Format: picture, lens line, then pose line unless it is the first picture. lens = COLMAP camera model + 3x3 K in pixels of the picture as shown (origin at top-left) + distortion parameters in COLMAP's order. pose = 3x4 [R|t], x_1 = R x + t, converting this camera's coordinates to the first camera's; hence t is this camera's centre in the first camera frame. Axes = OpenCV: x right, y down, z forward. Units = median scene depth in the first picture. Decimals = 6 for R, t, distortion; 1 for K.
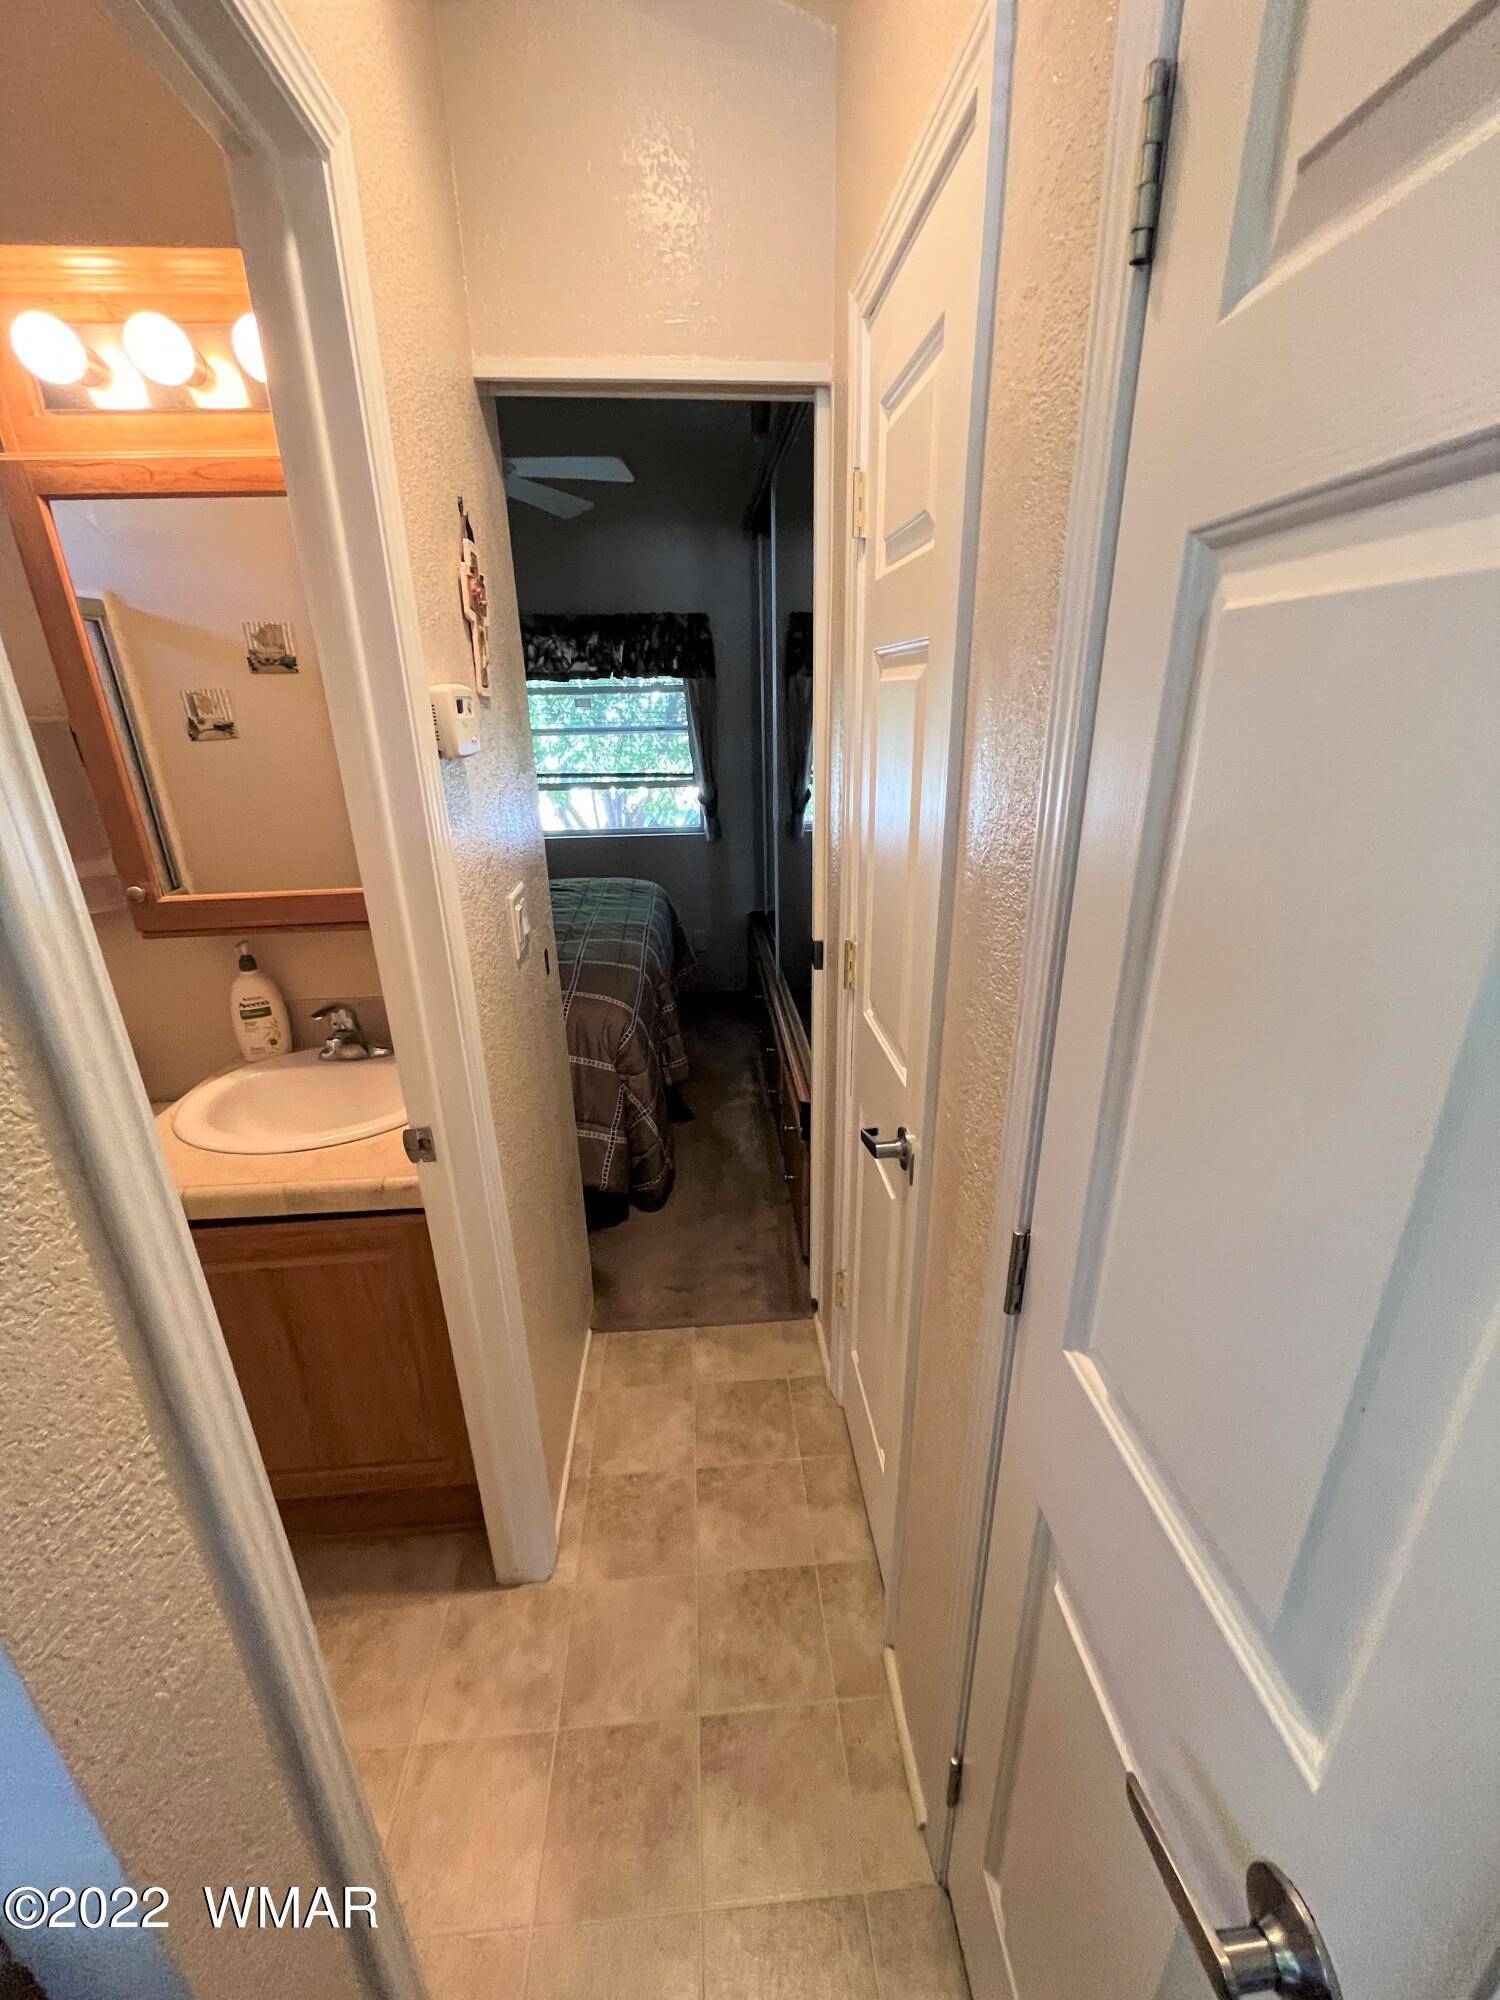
lens RADIAL K [[809.7, 0, 750.0], [0, 809.7, 1000.0], [0, 0, 1]] dist [-0.003452, -0.001116]
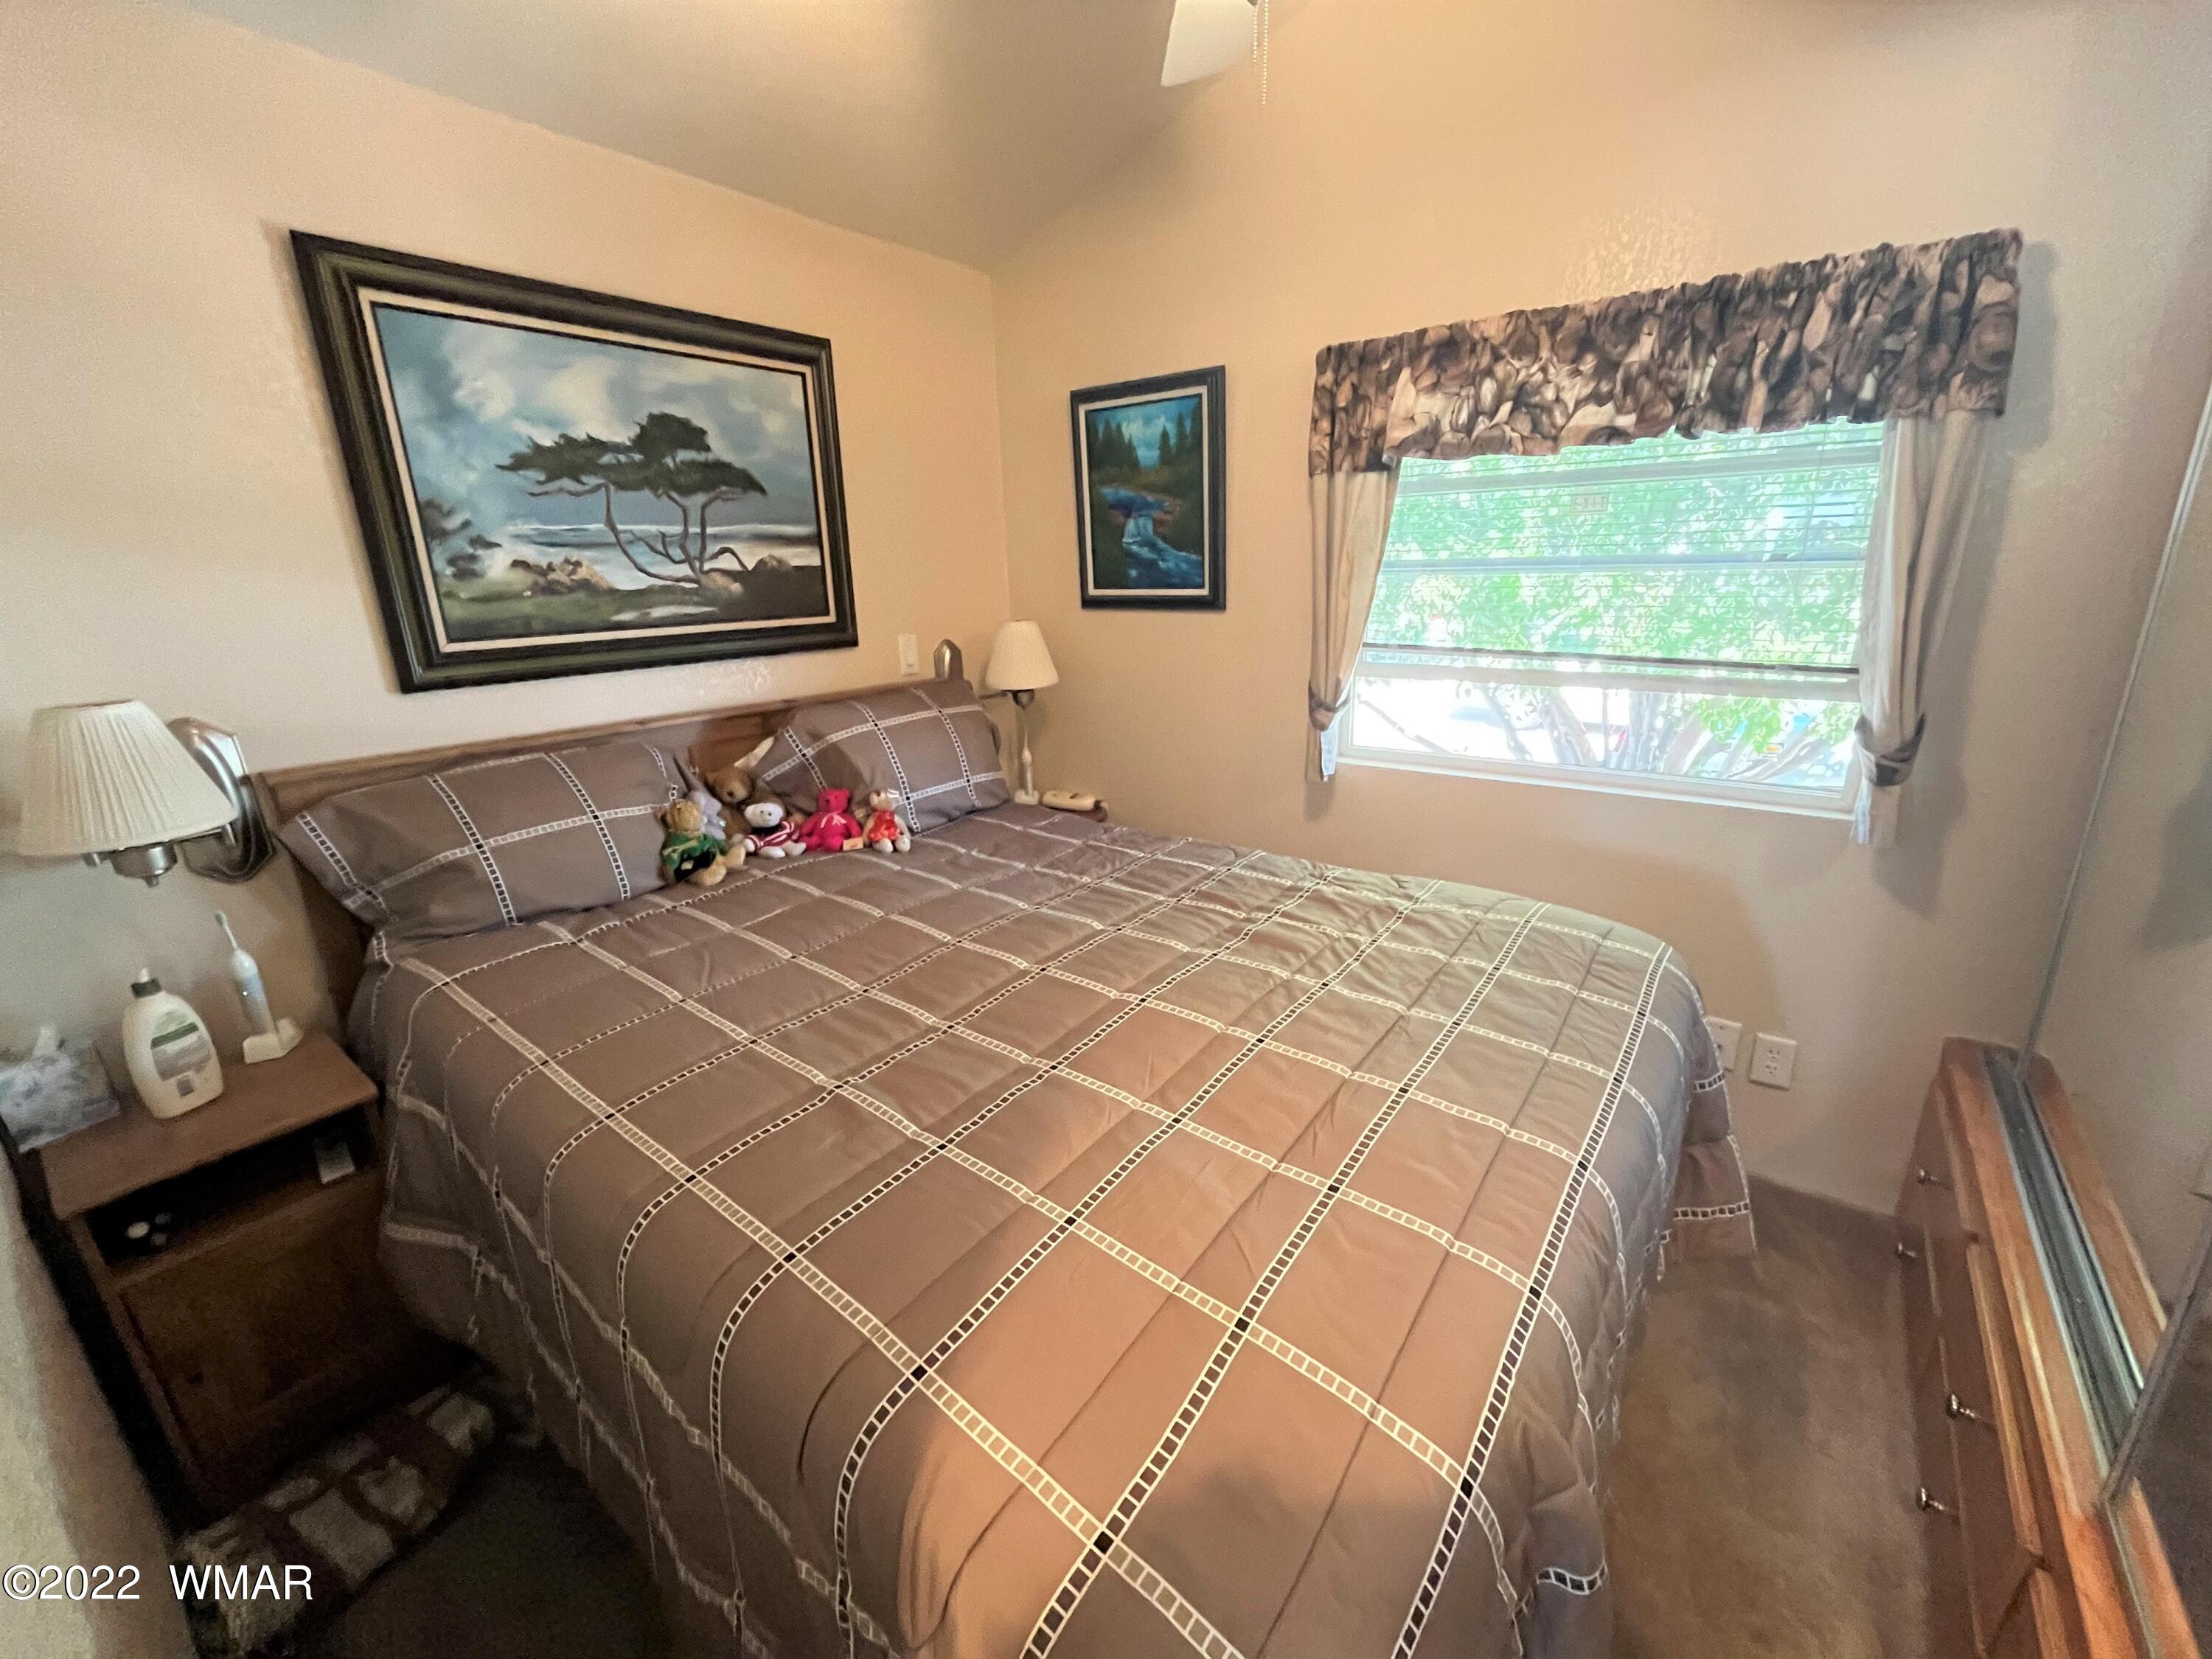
lens RADIAL K [[895.6, 0, 1104.8], [0, 895.6, 833.9], [0, 0, 1]] dist [-0.003452, -0.001116]
pose [[0.746762, 0.189894, -0.637406, -0.054577], [-0.222313, 0.974518, 0.029872, -0.145014], [0.626836, 0.119397, 0.769949, 0.484207]]
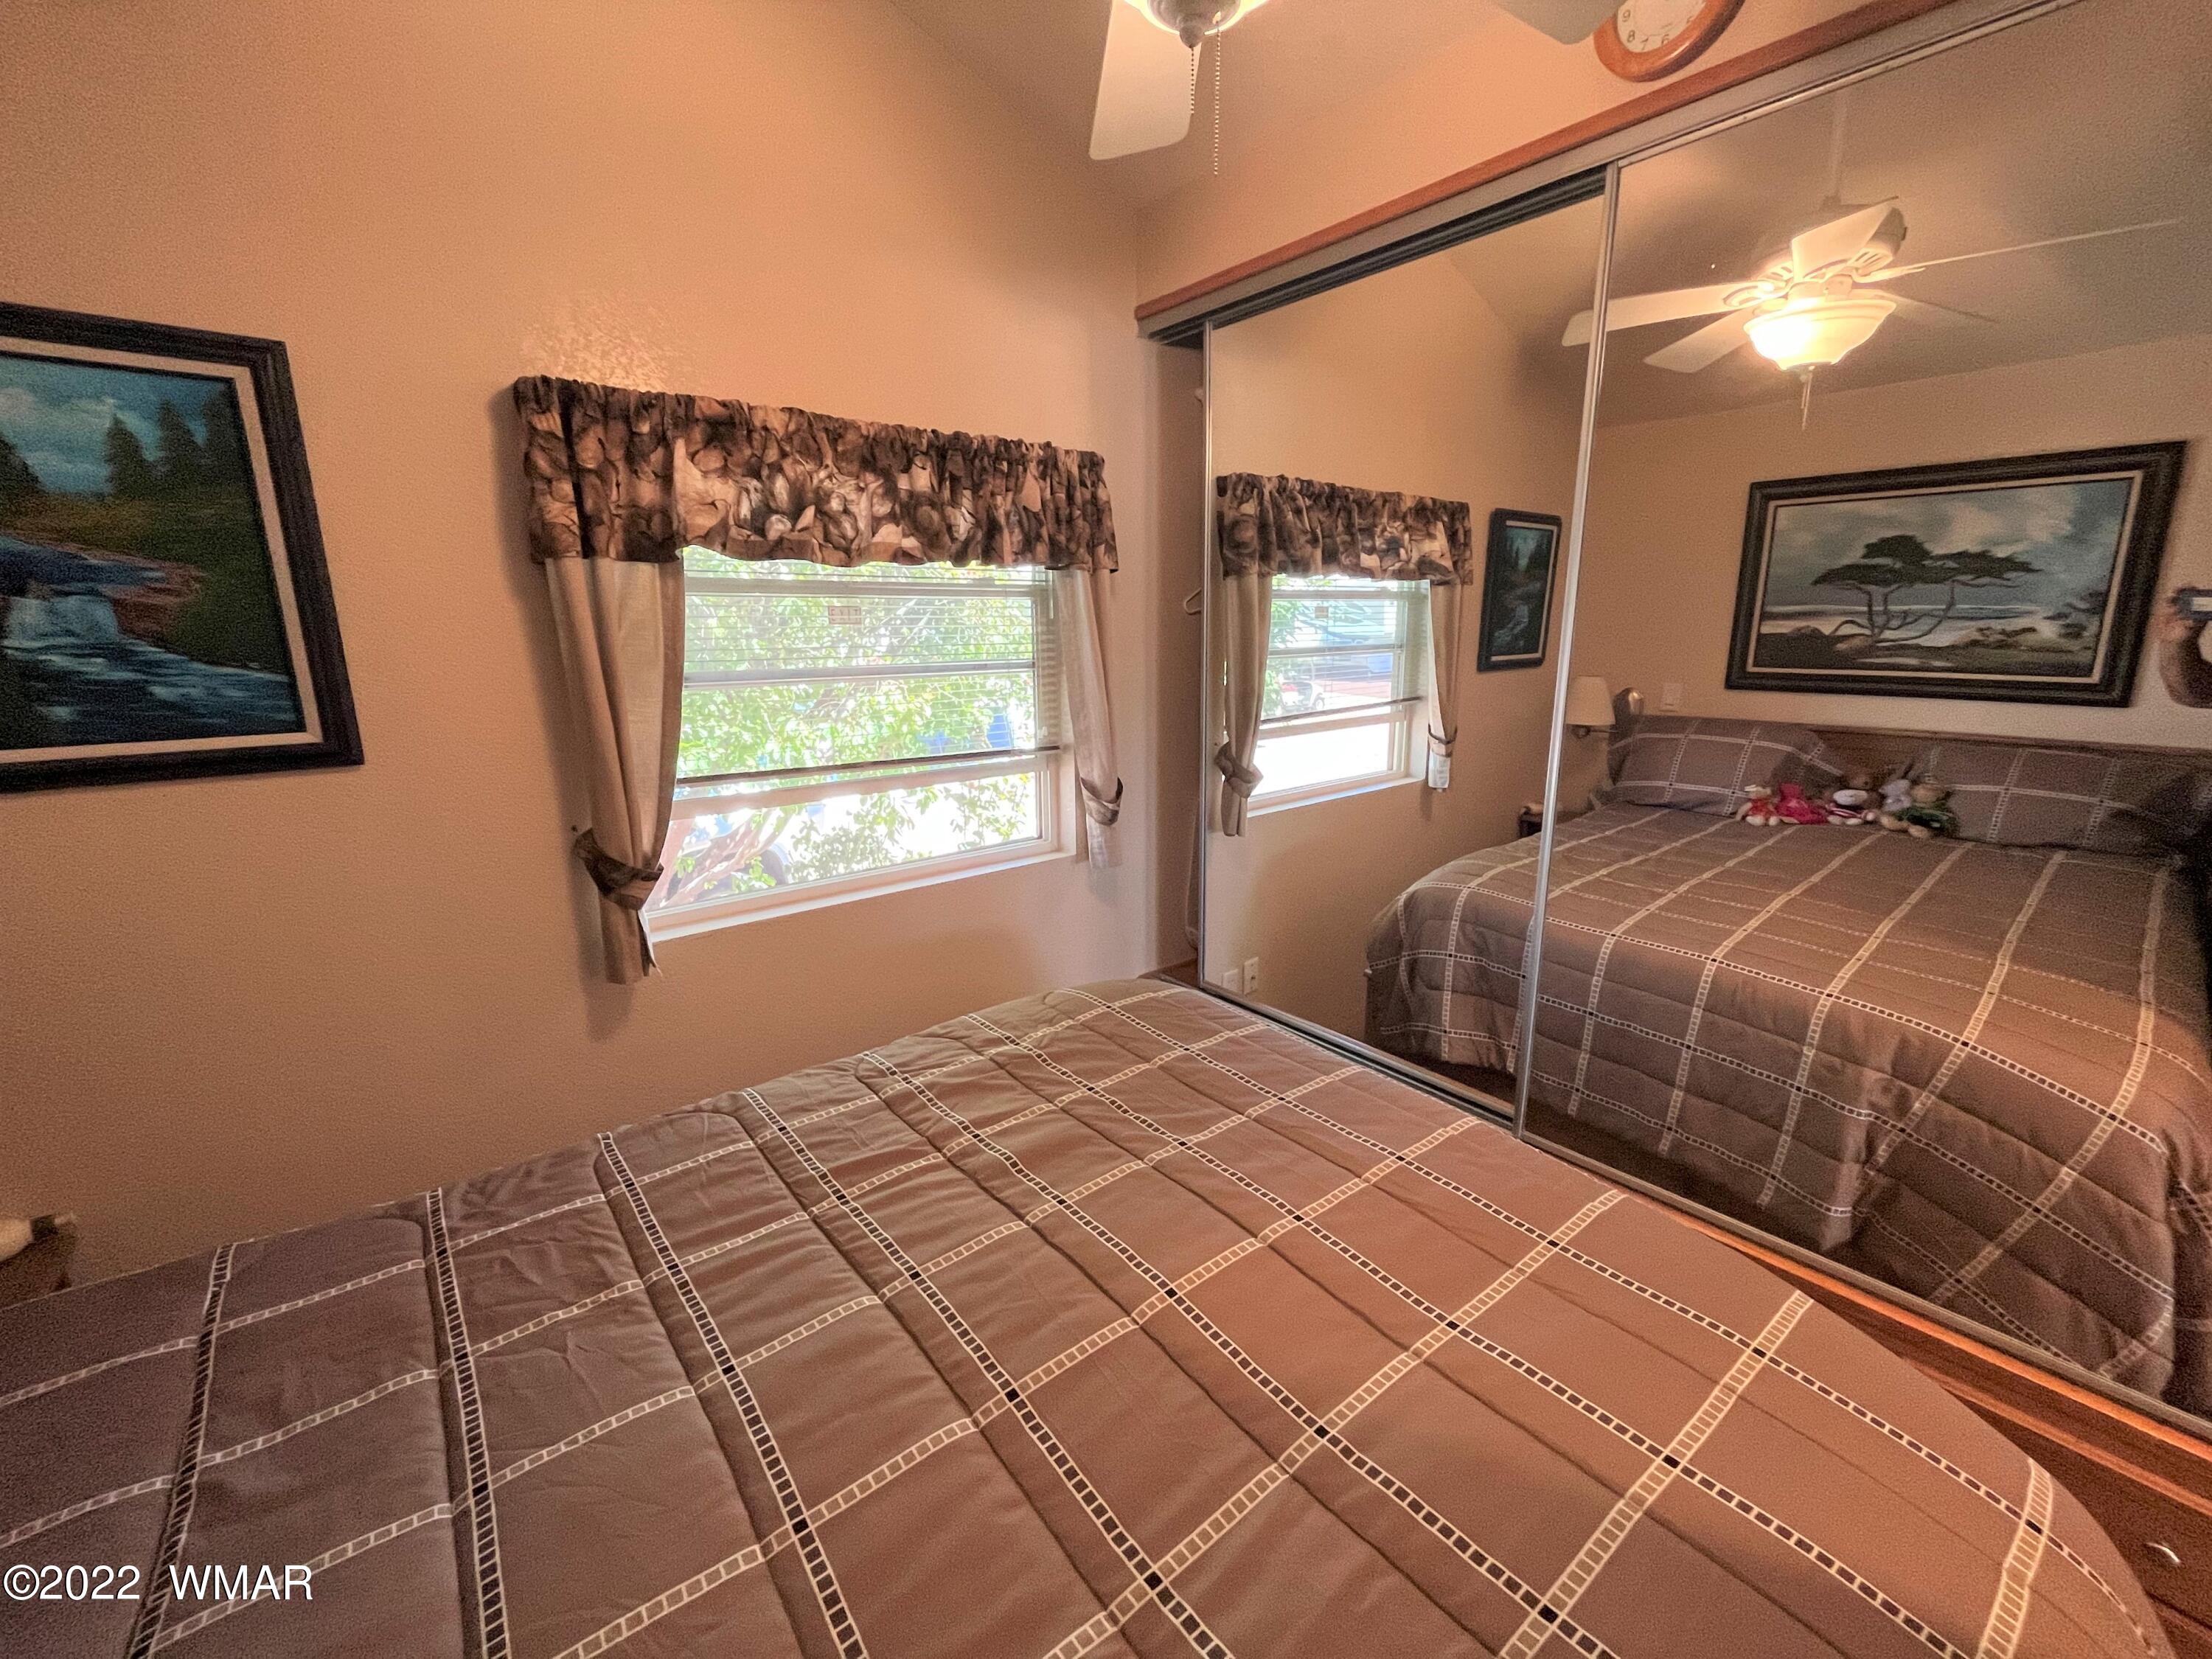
lens RADIAL K [[895.6, 0, 1104.8], [0, 895.6, 833.9], [0, 0, 1]] dist [-0.003452, -0.001116]
pose [[0.818791, -0.119792, 0.561454, -0.412589], [0.196515, 0.977389, -0.078051, -0.186999], [-0.539409, 0.174241, 0.823819, 0.554110]]
